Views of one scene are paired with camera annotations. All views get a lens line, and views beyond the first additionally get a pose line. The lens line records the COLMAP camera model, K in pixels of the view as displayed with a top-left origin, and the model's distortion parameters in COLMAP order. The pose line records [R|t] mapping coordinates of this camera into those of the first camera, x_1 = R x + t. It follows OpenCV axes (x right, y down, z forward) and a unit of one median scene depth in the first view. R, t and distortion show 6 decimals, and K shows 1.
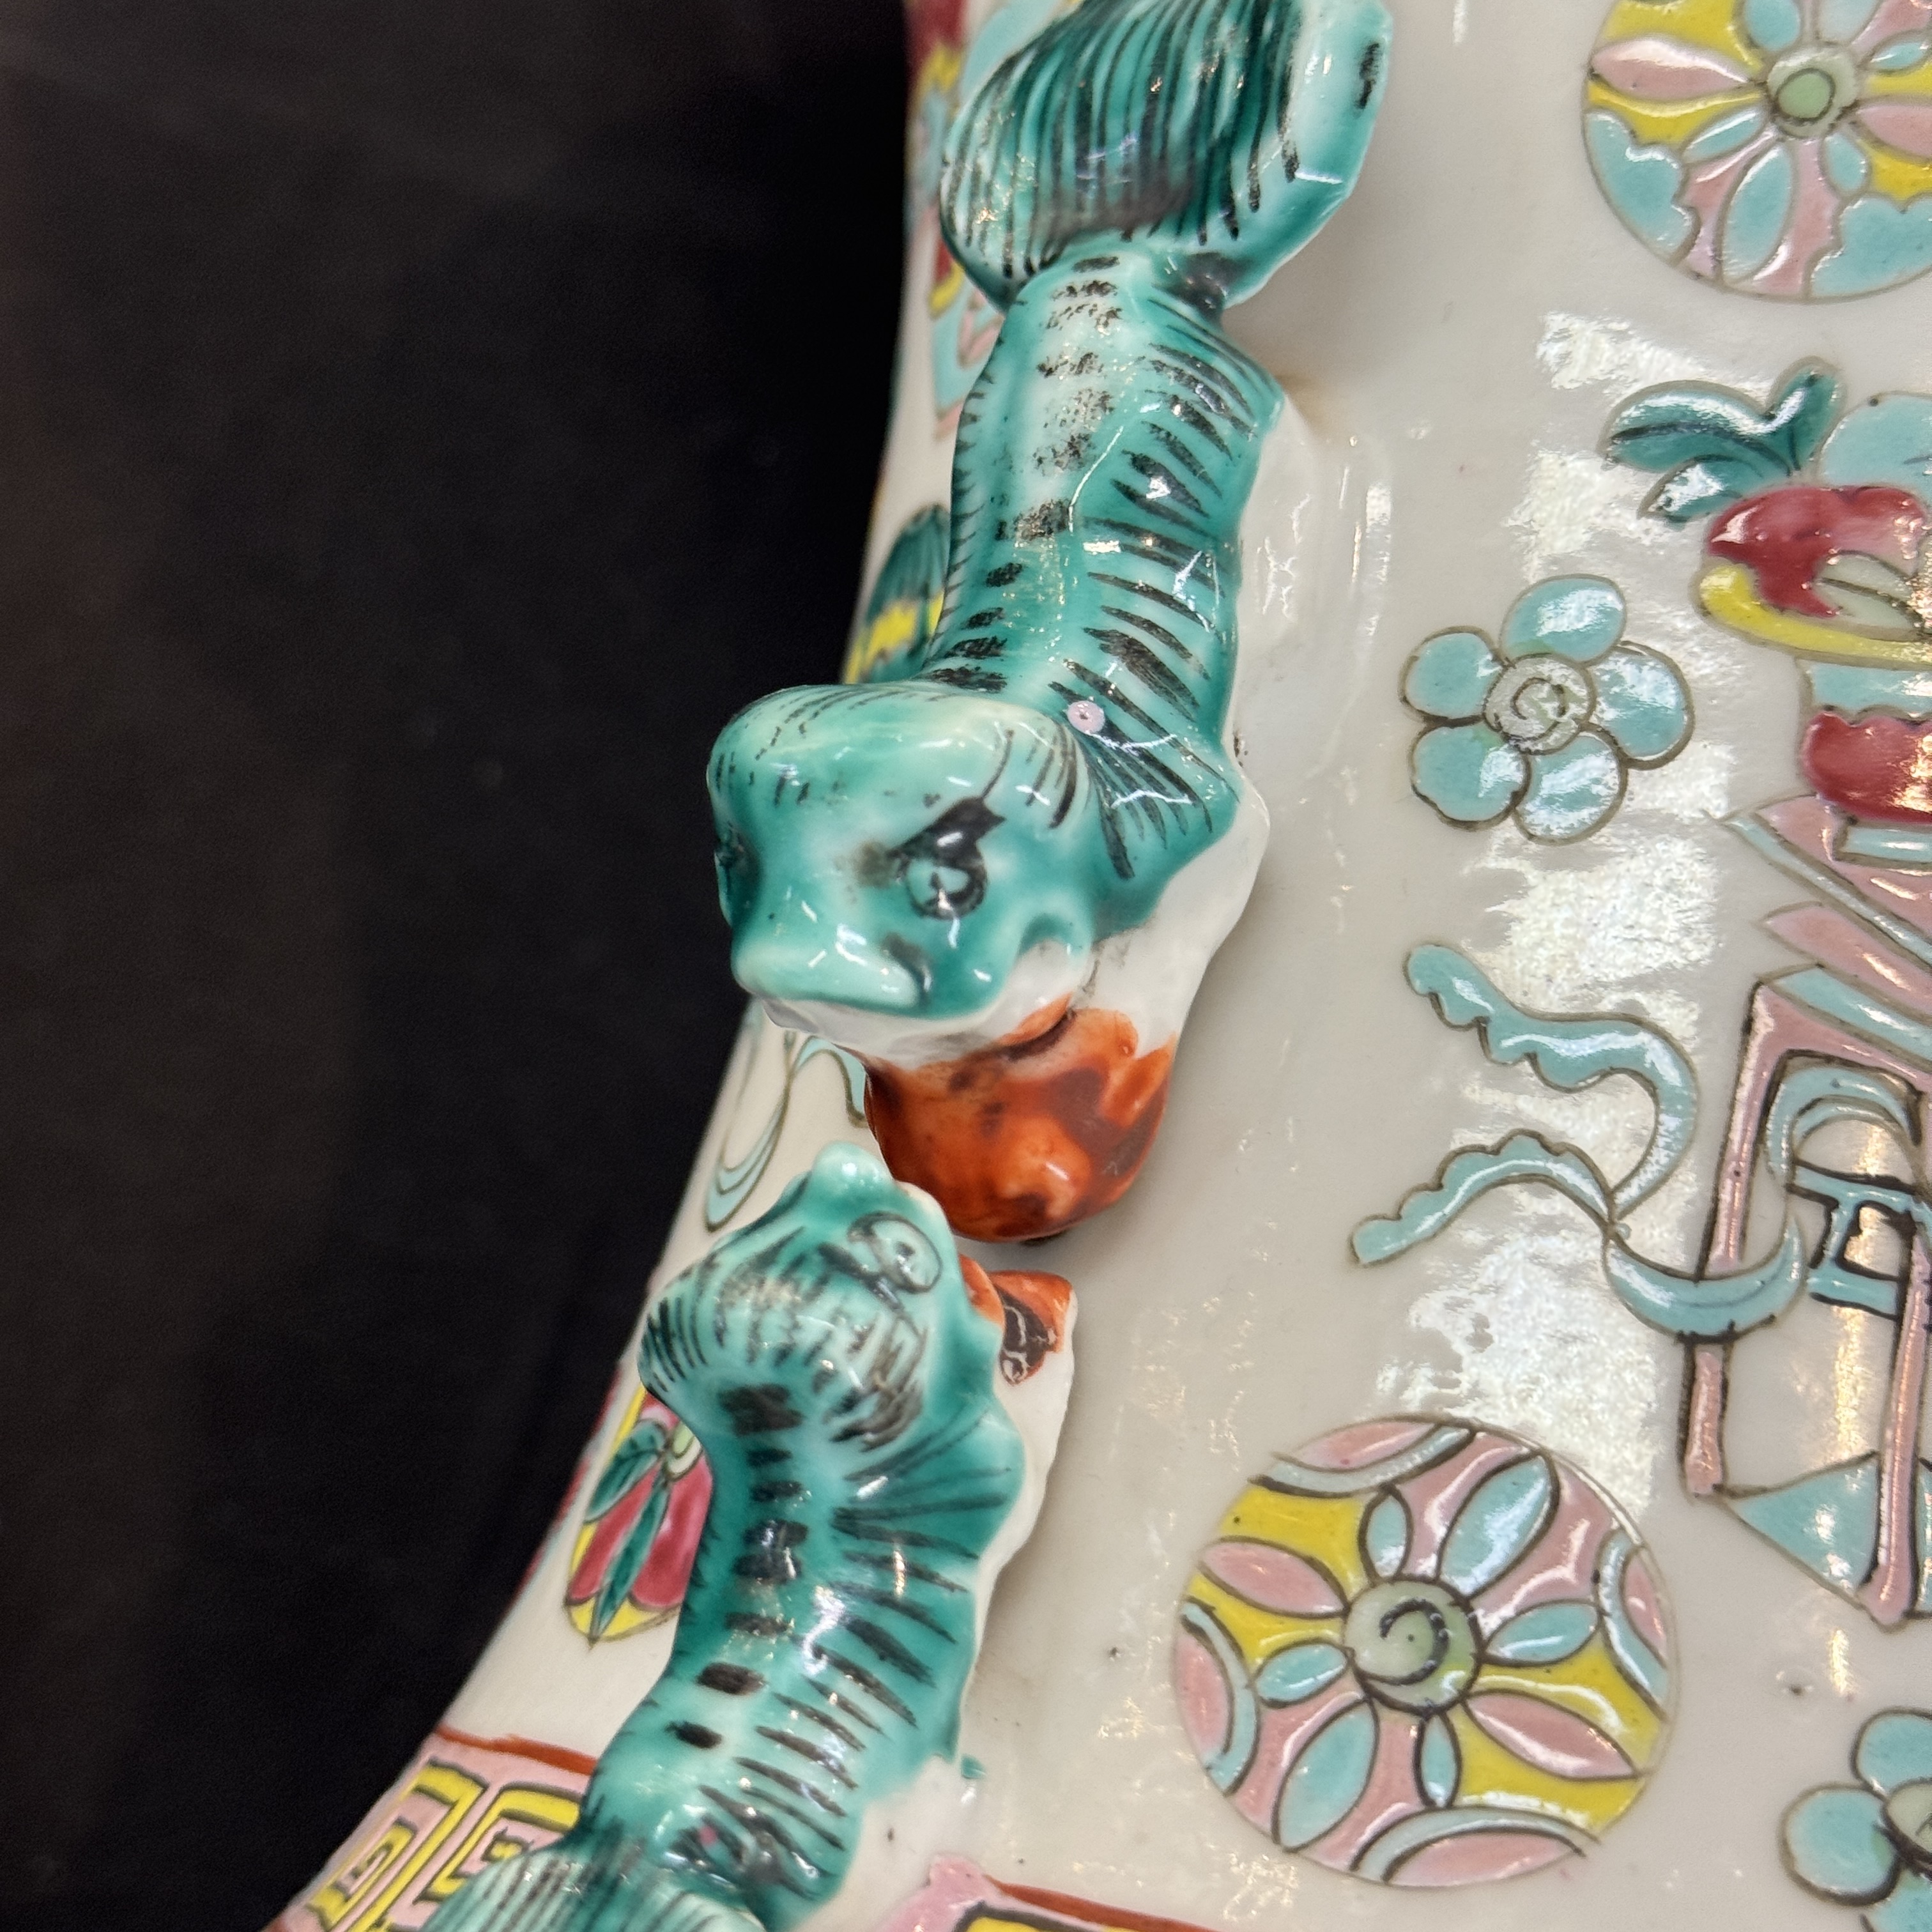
lens RADIAL K [[3785.9, 0, 966.0], [0, 3785.9, 966.0], [0, 0, 1]] dist [0.181600, -0.617151]
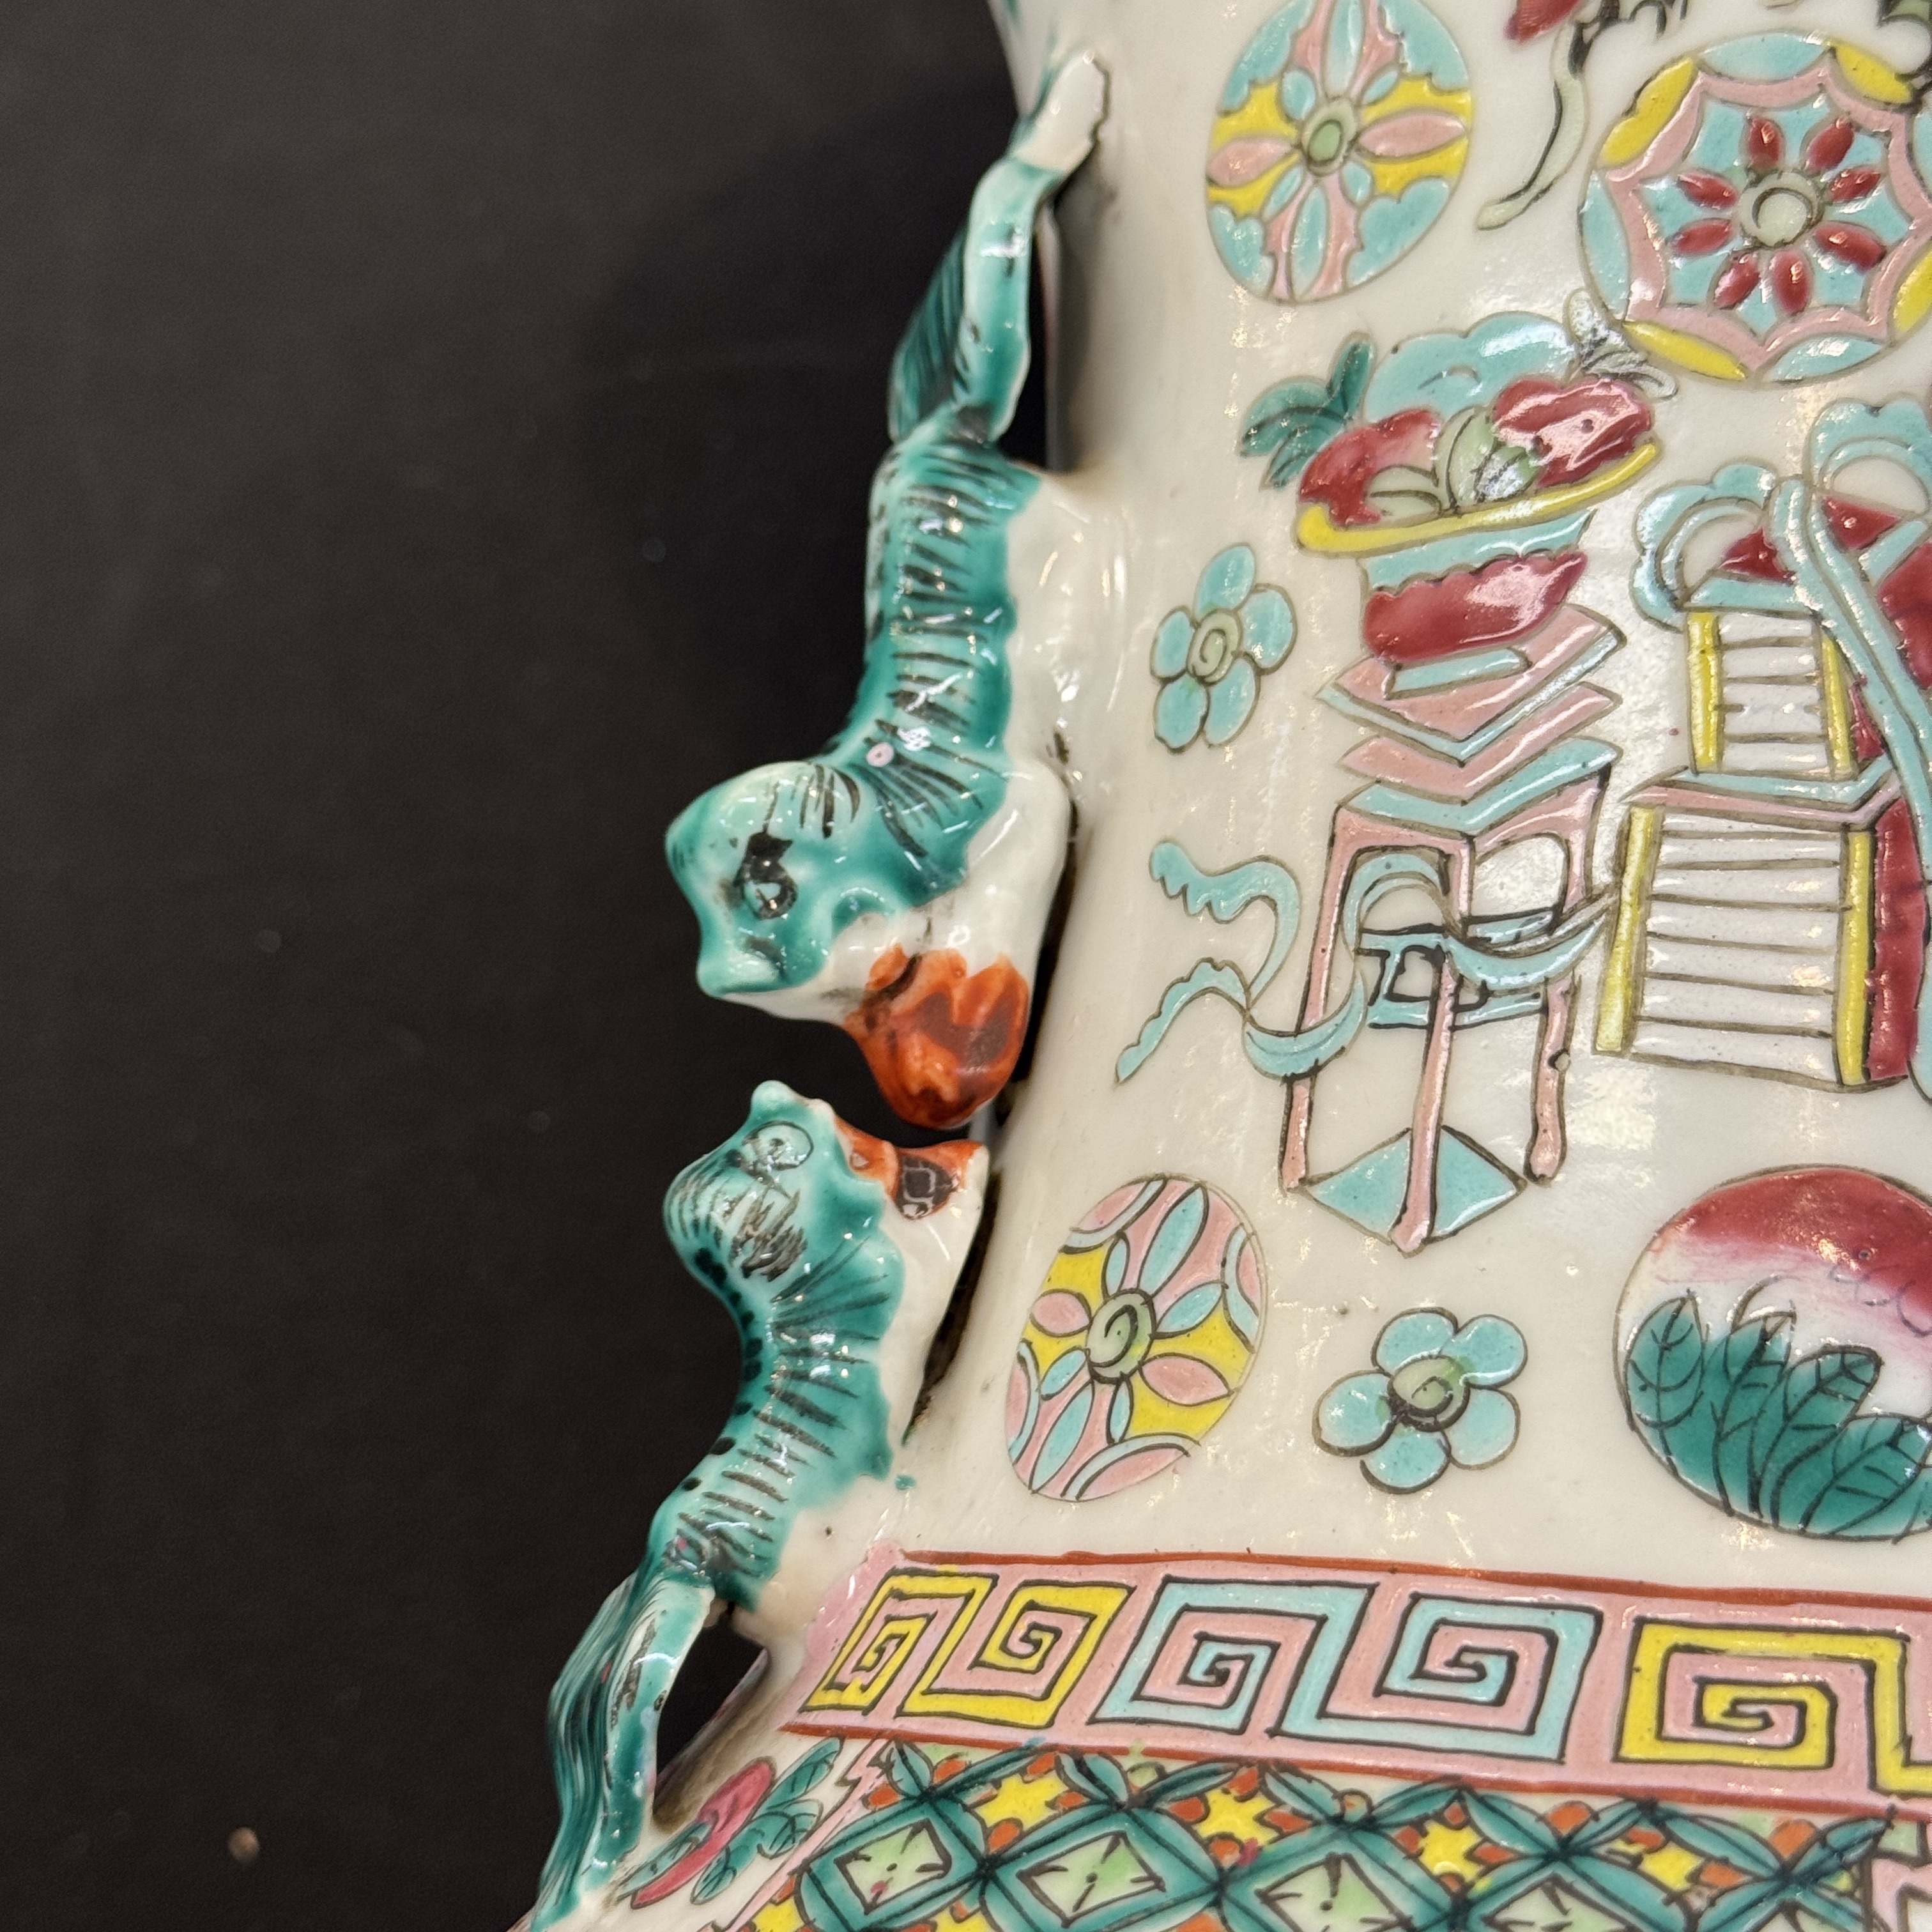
lens RADIAL K [[3785.9, 0, 966.0], [0, 3785.9, 966.0], [0, 0, 1]] dist [0.181600, -0.617151]
pose [[0.804493, -0.247342, -0.540012, 0.826281], [0.212281, 0.968853, -0.127514, 0.204691], [0.554733, -0.012050, 0.831941, -0.176601]]
